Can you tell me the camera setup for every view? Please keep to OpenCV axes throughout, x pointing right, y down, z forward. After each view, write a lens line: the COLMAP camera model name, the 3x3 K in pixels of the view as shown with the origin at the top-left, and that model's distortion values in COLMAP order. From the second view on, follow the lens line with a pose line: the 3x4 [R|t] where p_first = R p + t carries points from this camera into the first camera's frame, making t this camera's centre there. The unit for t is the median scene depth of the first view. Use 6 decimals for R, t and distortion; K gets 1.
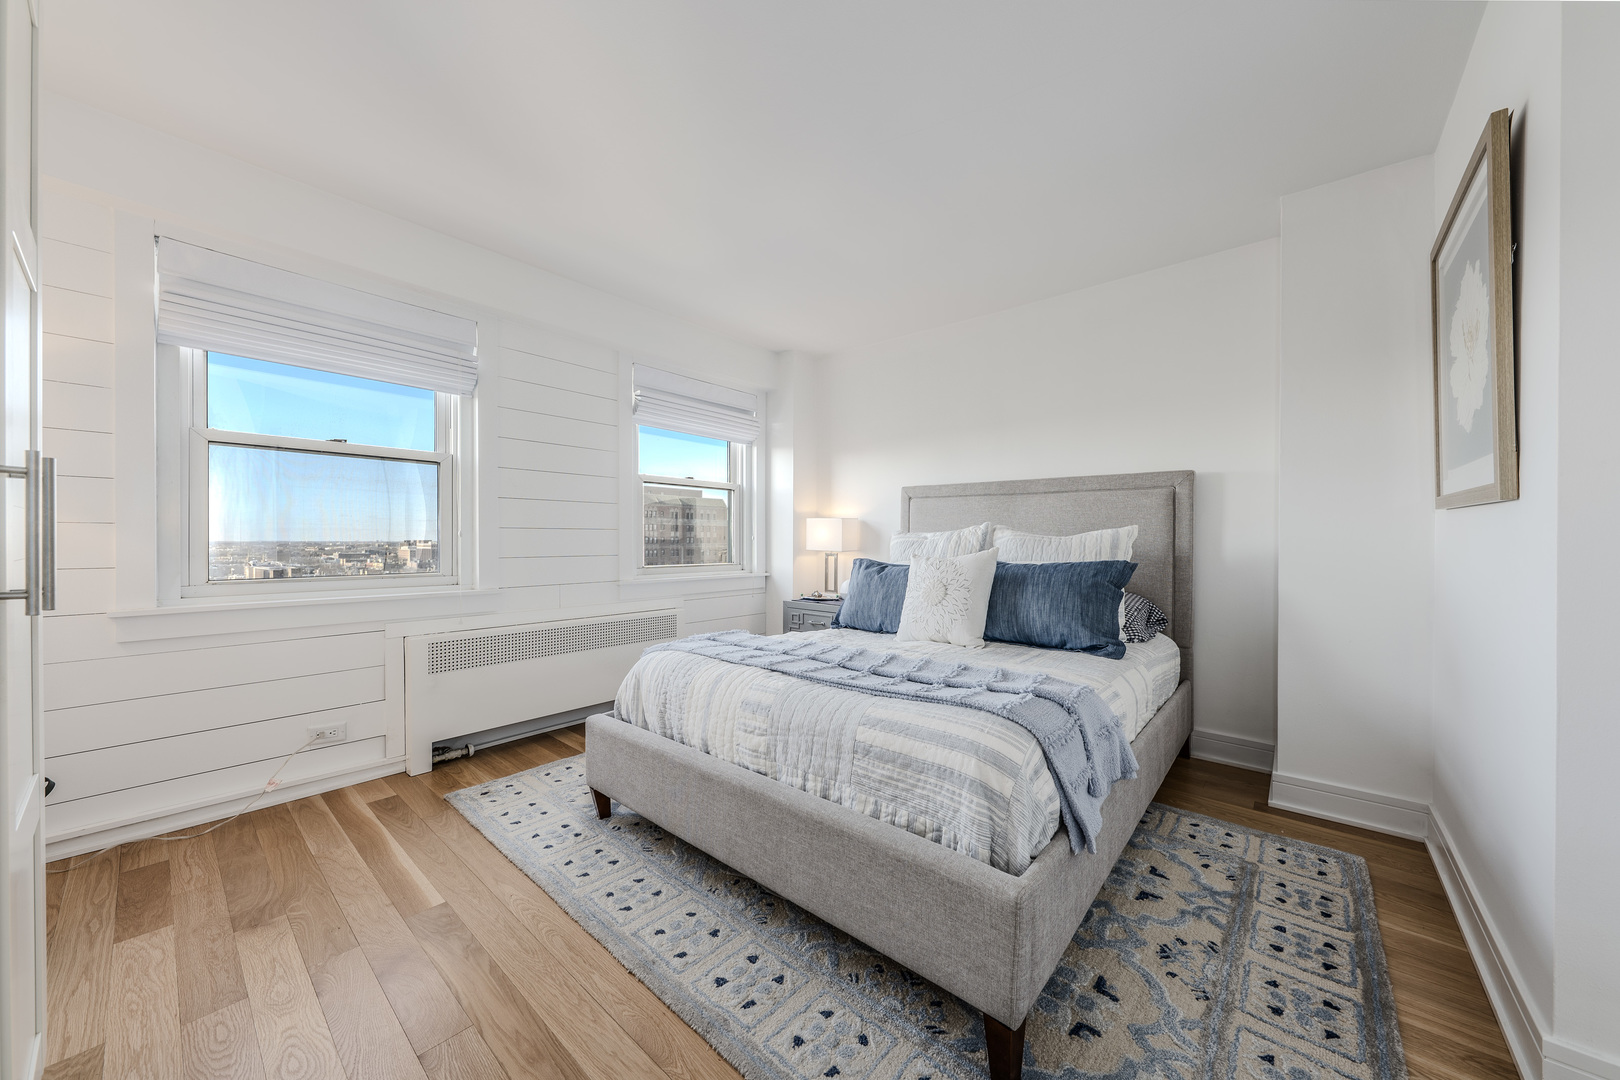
lens RADIAL K [[565.8, 0, 822.7], [0, 565.8, 543.1], [0, 0, 1]] dist [0.003465, -0.000989]
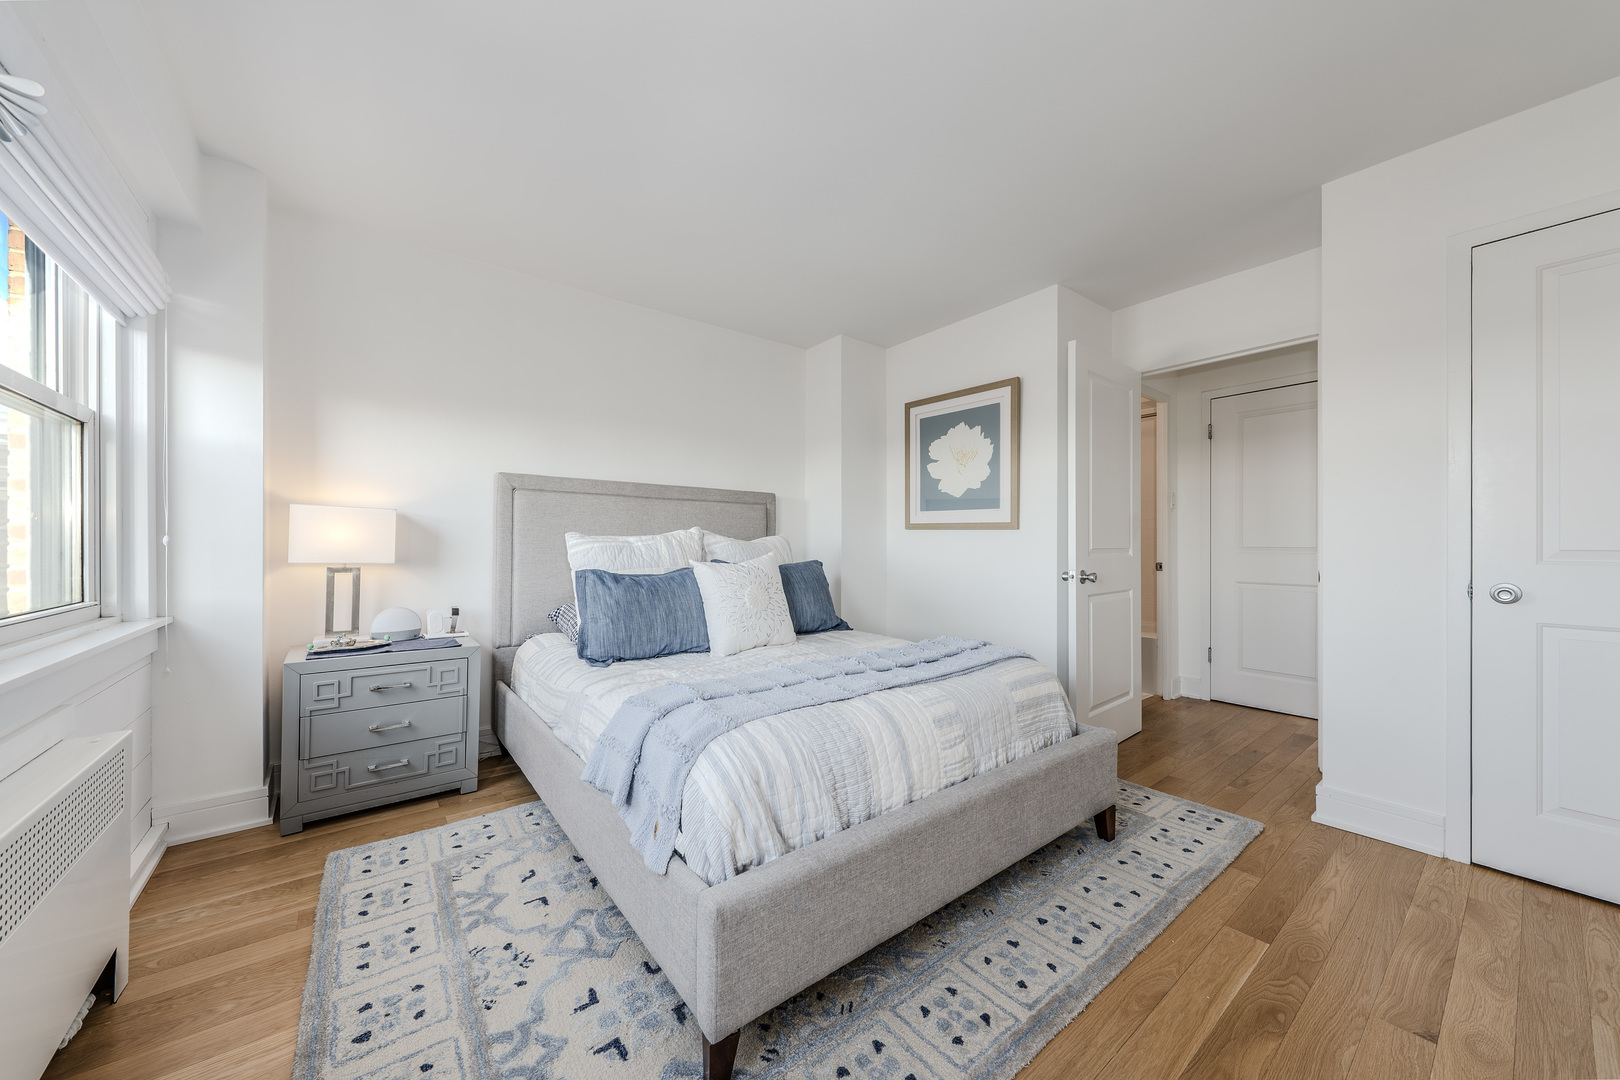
lens RADIAL K [[565.8, 0, 817.6], [0, 565.8, 539.0], [0, 0, 1]] dist [0.003465, -0.000989]
pose [[0.203335, 0.006153, 0.979090, -0.802109], [0.004148, 0.999966, -0.007145, -0.009387], [-0.979100, 0.005514, 0.203302, 0.733818]]
